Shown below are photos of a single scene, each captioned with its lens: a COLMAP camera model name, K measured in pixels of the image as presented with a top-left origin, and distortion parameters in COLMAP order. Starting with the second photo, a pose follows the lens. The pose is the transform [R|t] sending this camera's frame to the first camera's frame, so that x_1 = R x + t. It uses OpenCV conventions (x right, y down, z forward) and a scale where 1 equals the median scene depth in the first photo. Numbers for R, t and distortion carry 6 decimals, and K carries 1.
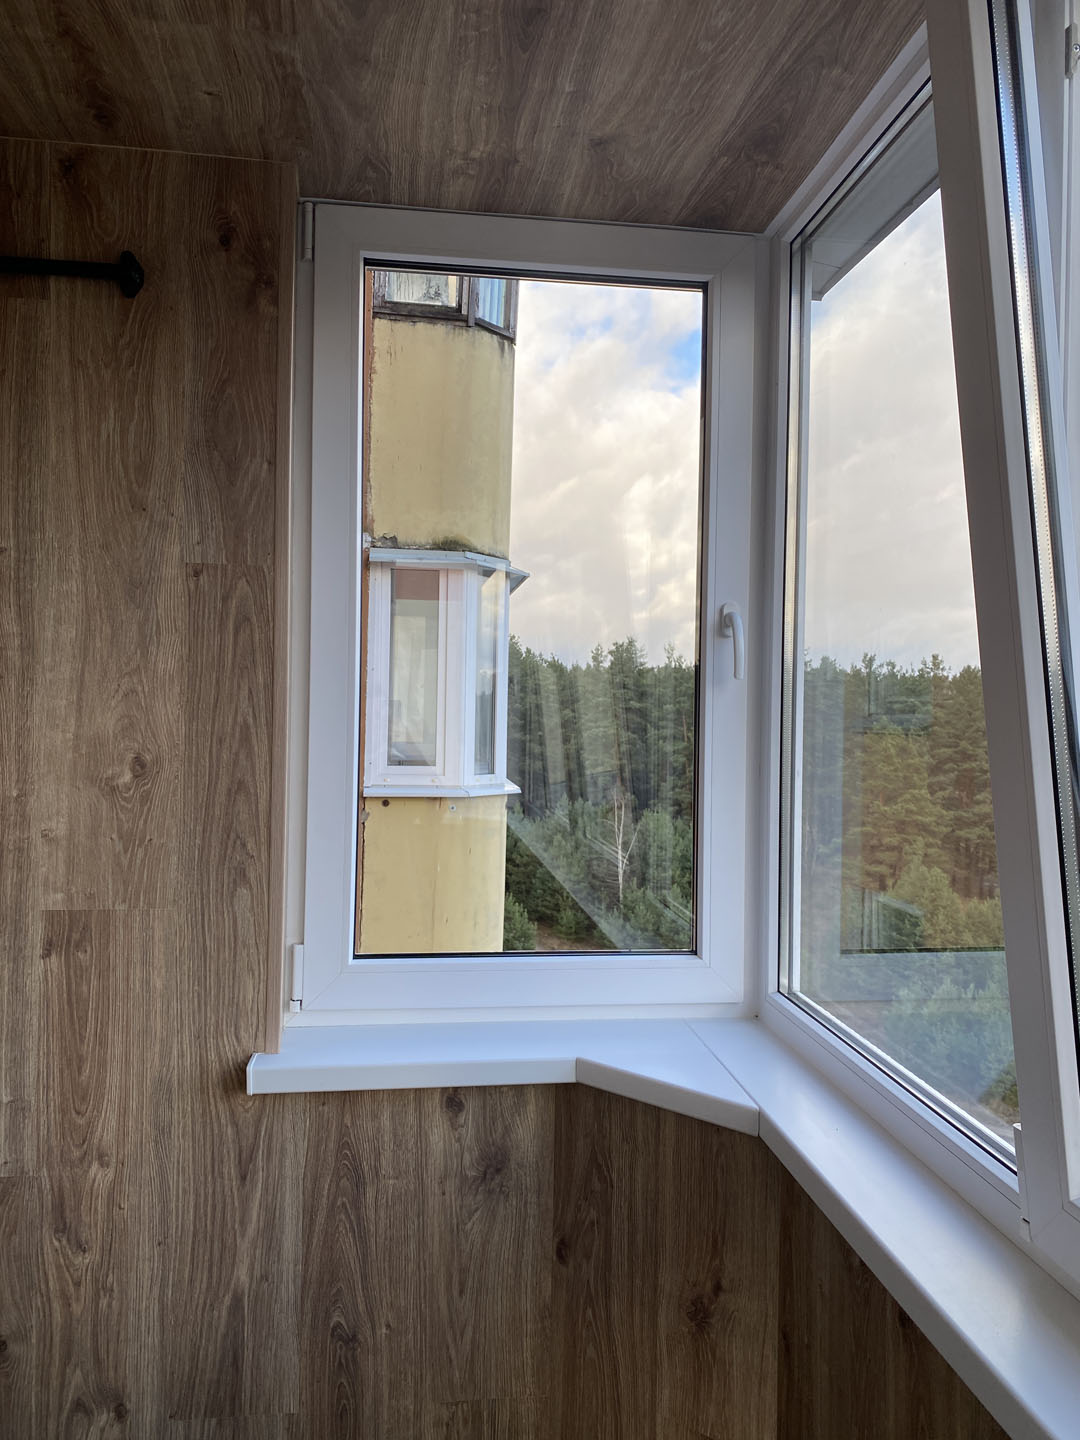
lens RADIAL K [[1089.4, 0, 540.7], [0, 1089.4, 708.0], [0, 0, 1]] dist [0.009842, -0.013458]
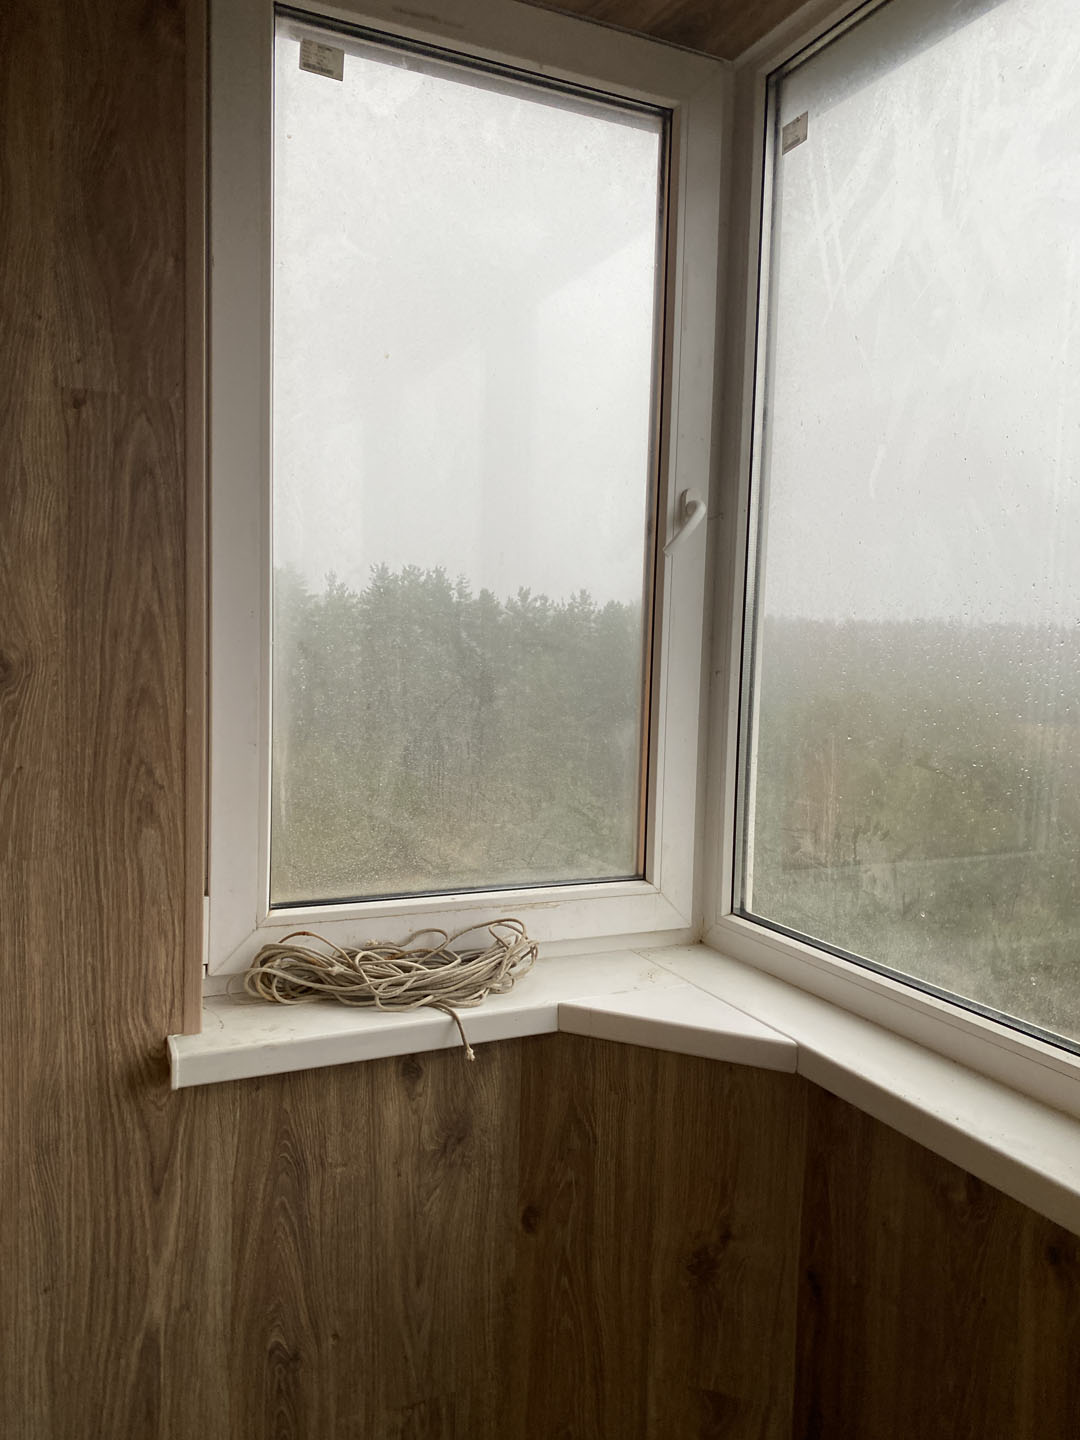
lens RADIAL K [[1089.4, 0, 536.5], [0, 1089.4, 729.2], [0, 0, 1]] dist [0.009842, -0.013458]
pose [[0.954070, -0.015509, 0.299182, -0.242164], [-0.009447, 0.996605, 0.081788, 0.030788], [-0.299435, -0.080858, 0.950684, 0.196245]]
